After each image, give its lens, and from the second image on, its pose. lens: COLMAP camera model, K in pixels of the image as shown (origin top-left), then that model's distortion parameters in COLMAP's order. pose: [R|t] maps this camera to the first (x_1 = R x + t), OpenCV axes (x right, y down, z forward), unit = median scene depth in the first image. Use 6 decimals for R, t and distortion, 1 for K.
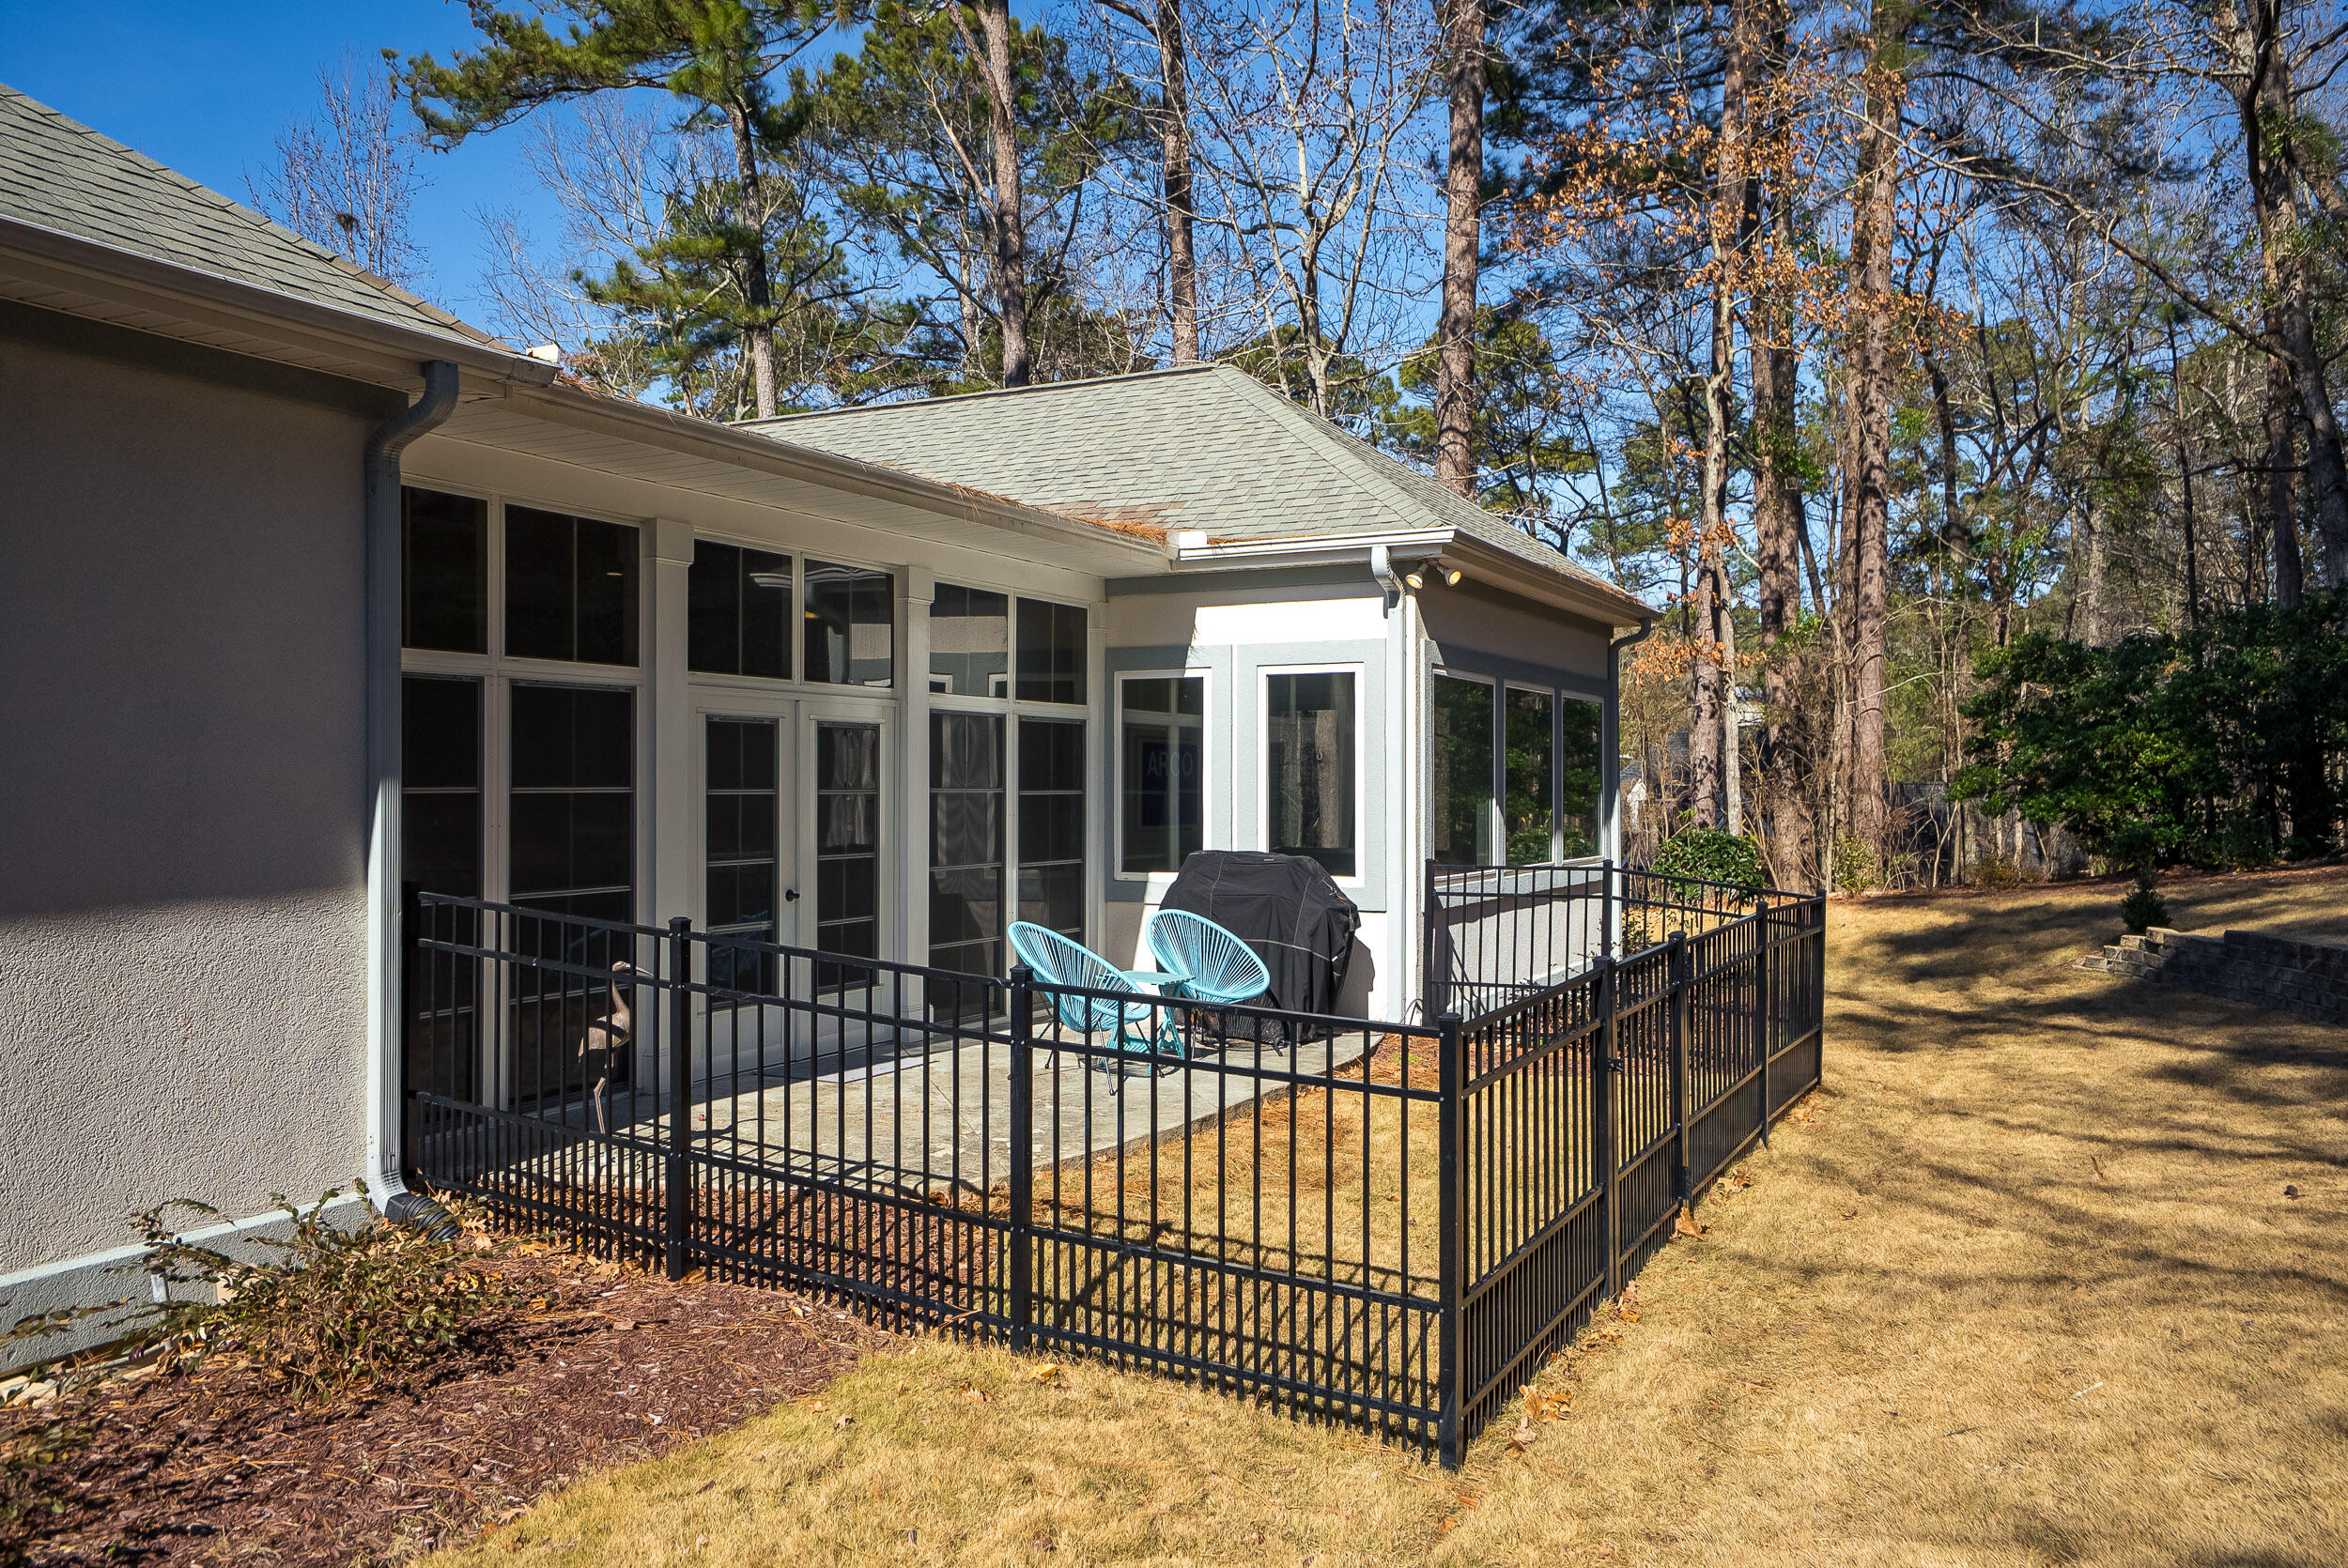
lens RADIAL K [[1819.8, 0, 1174.4], [0, 1819.8, 772.1], [0, 0, 1]] dist [0.029806, -0.000649]
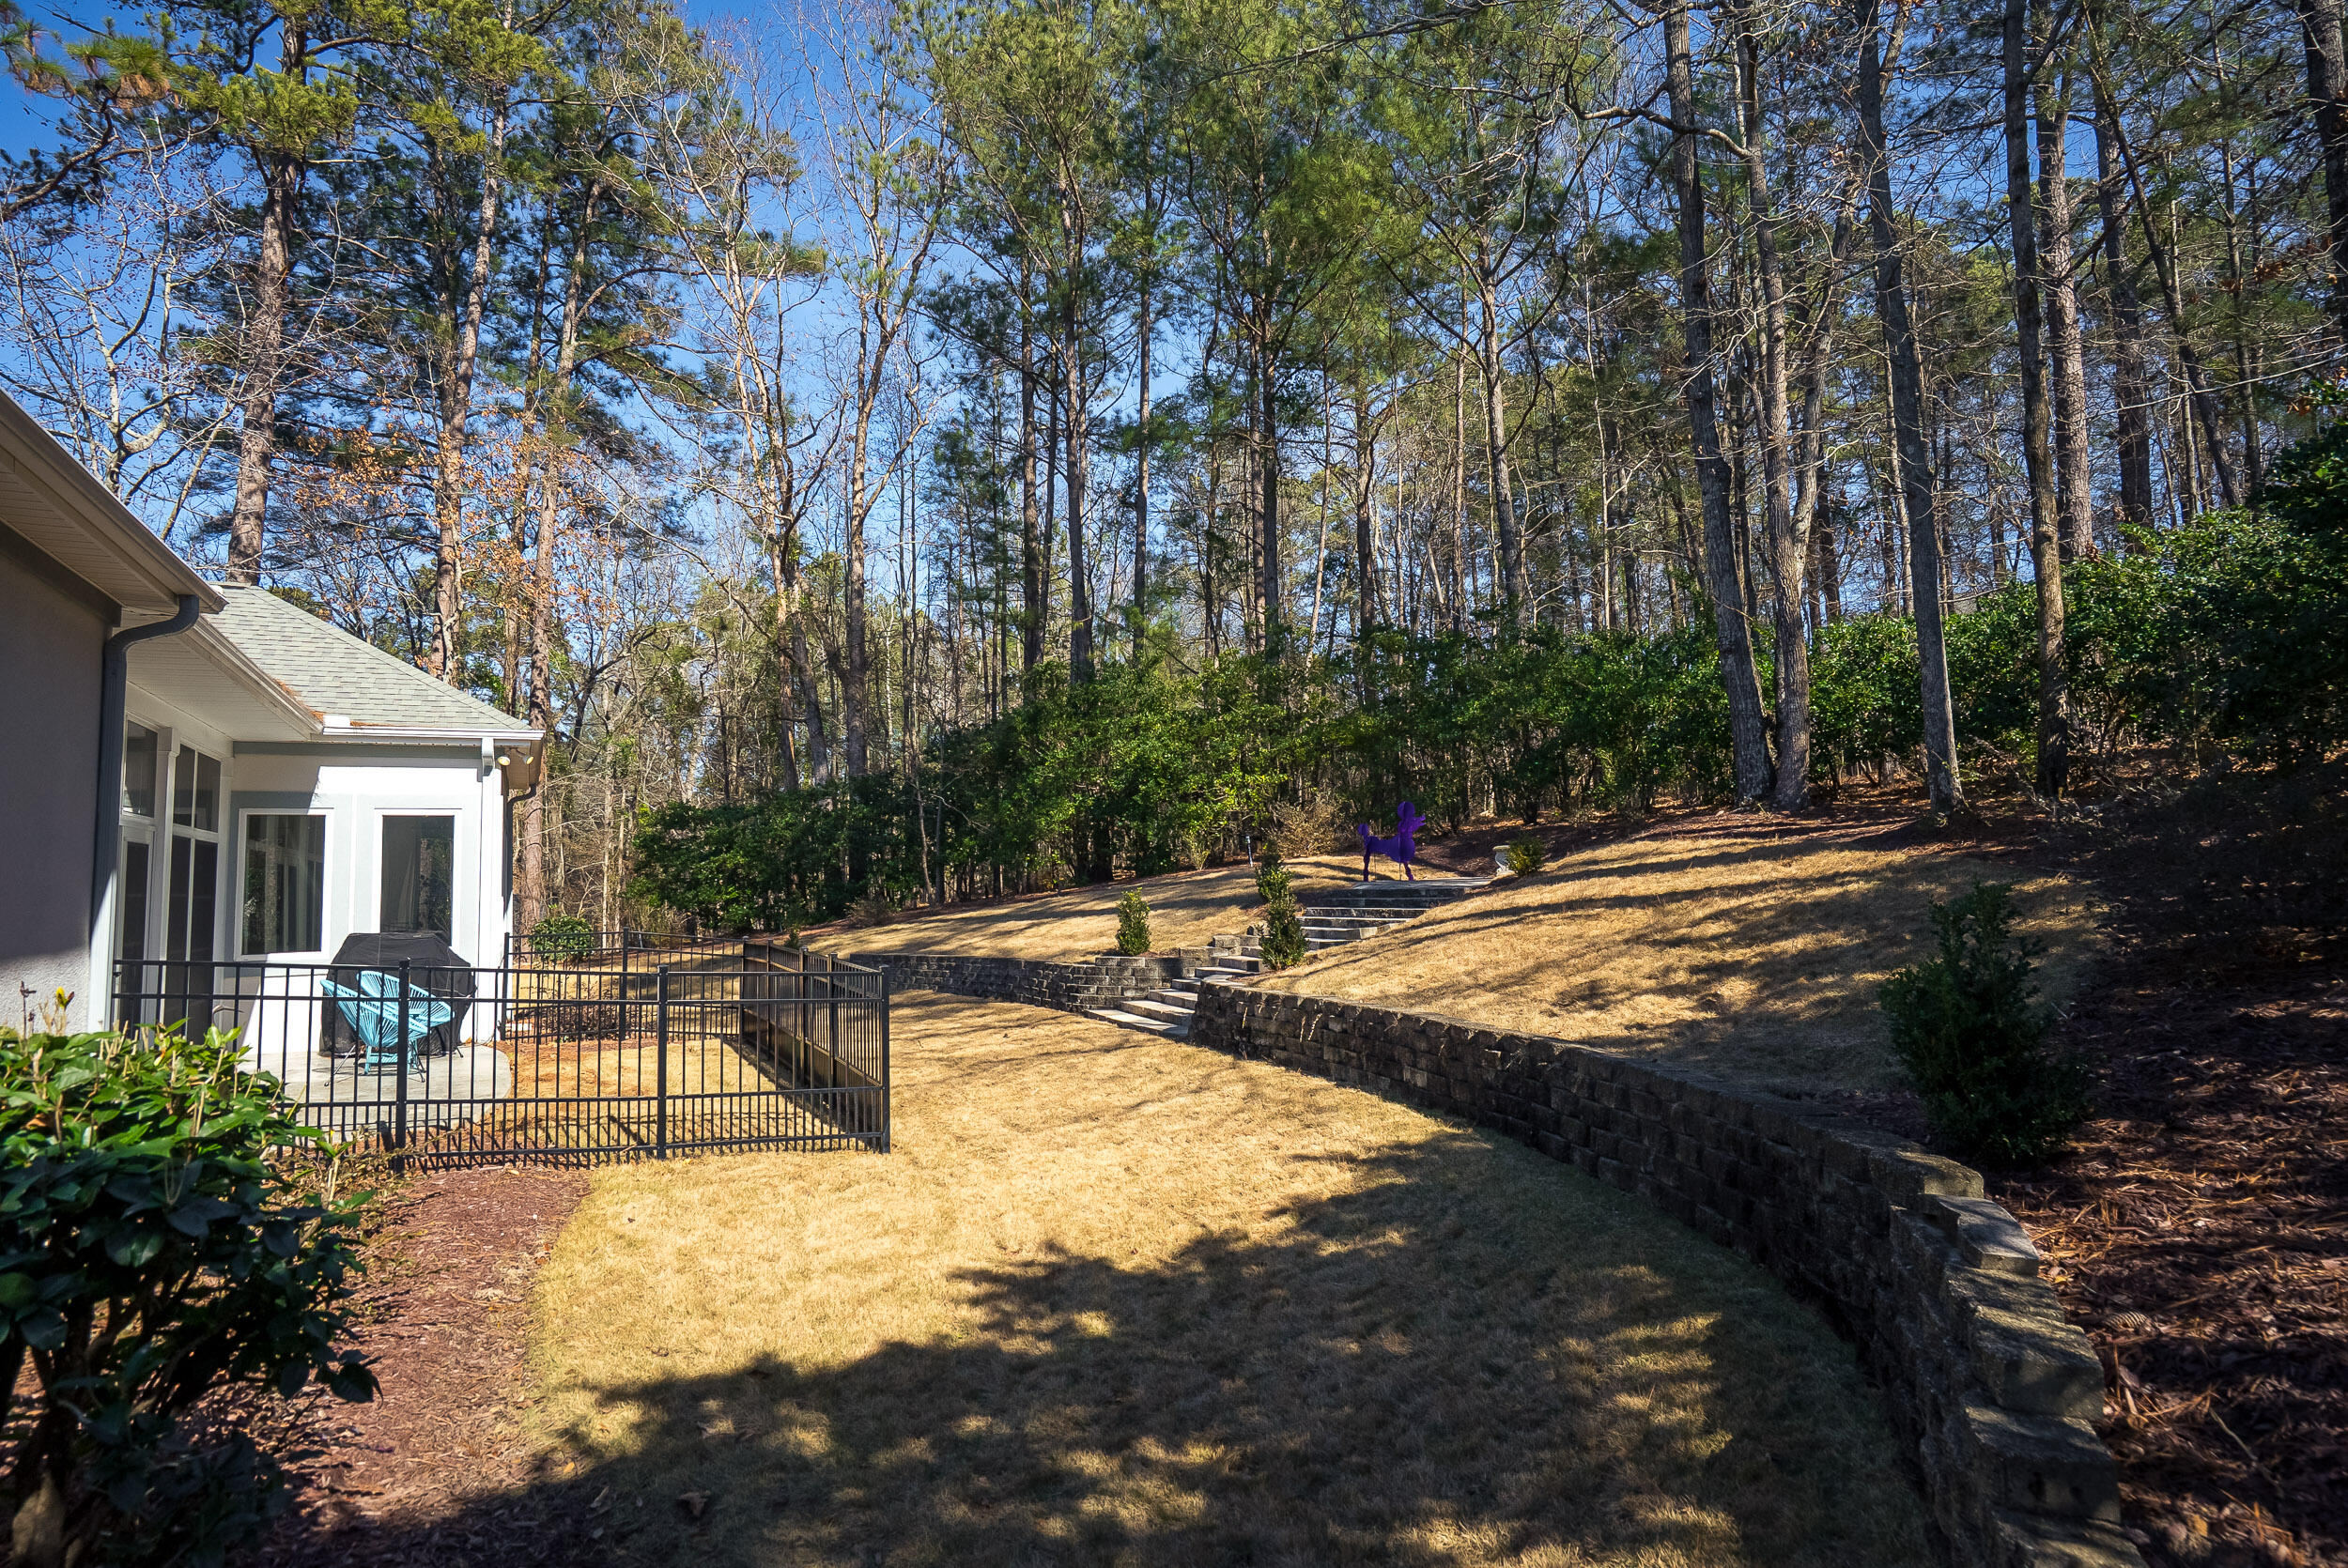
lens RADIAL K [[1279.1, 0, 1180.9], [0, 1279.1, 783.0], [0, 0, 1]] dist [0.002931, 0.000356]
pose [[0.580103, 0.051228, 0.812931, -0.460621], [0.019005, 0.996897, -0.076383, 0.015238], [-0.814322, 0.059760, 0.577329, -0.166951]]
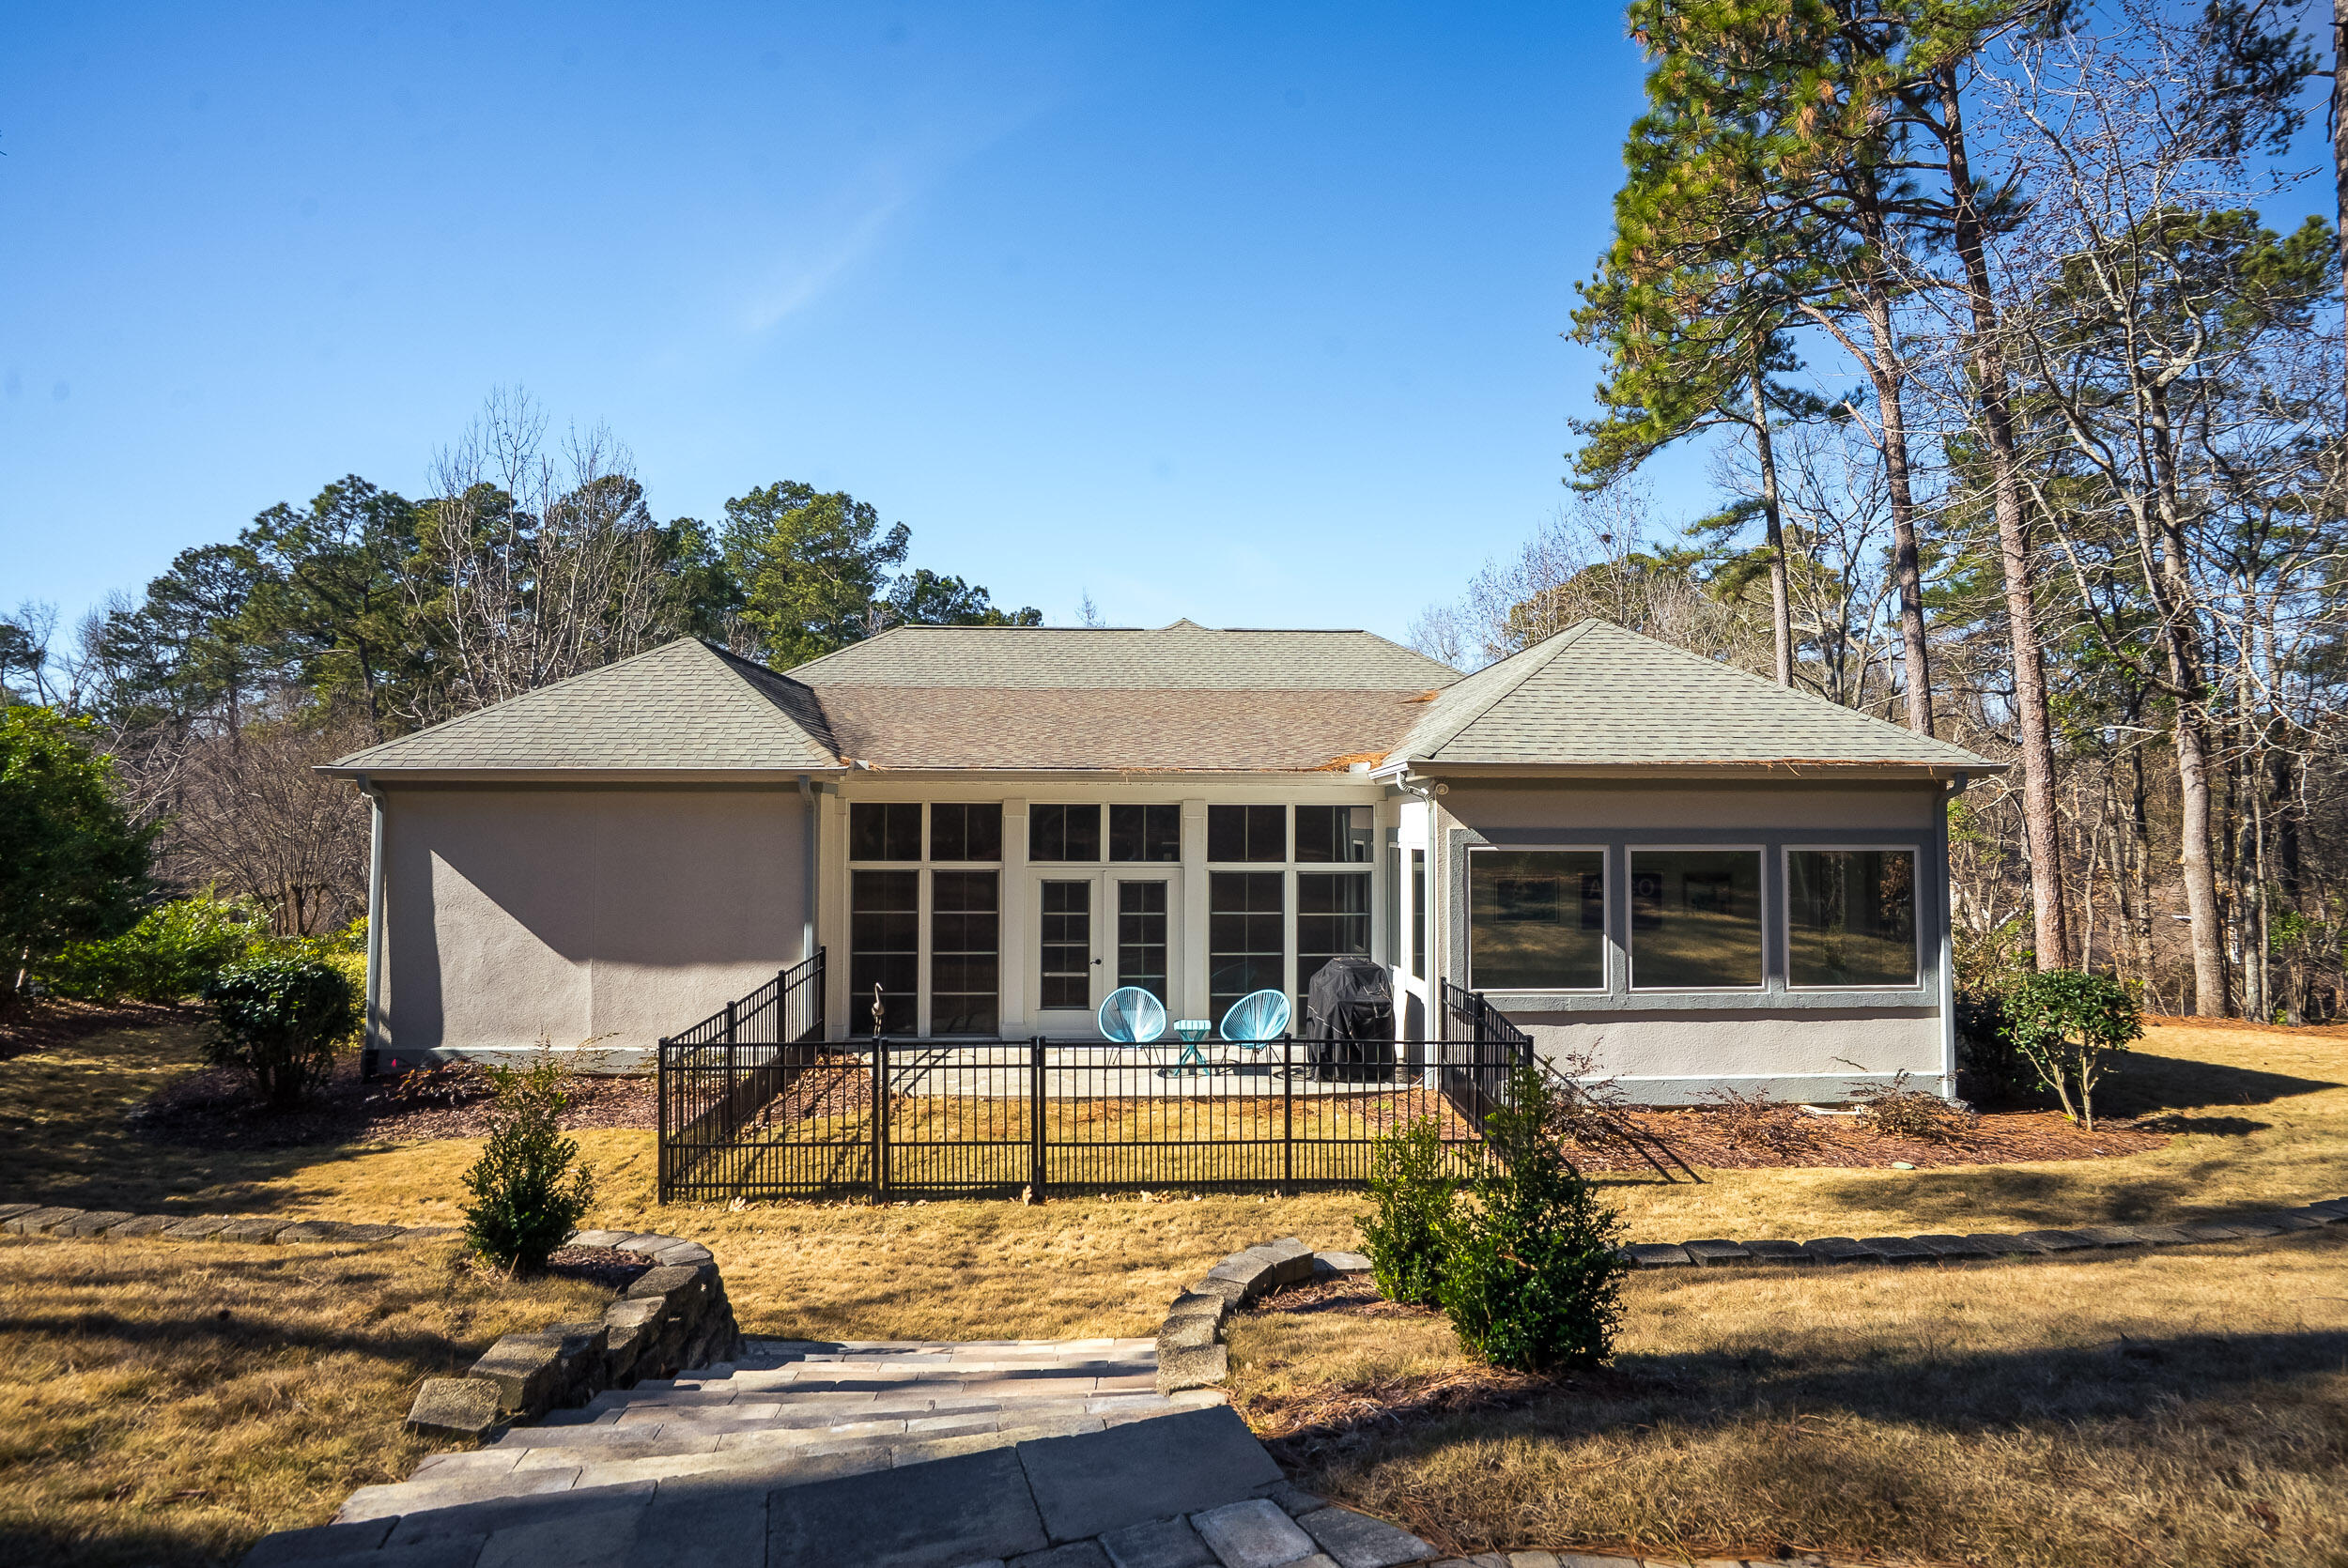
lens RADIAL K [[1117.2, 0, 1177.7], [0, 1117.2, 798.4], [0, 0, 1]] dist [-0.045734, 0.012822]
pose [[0.500412, -0.025574, -0.865410, 0.846552], [0.005561, 0.999638, -0.026325, -0.077498], [0.865770, 0.008361, 0.500373, 0.358214]]
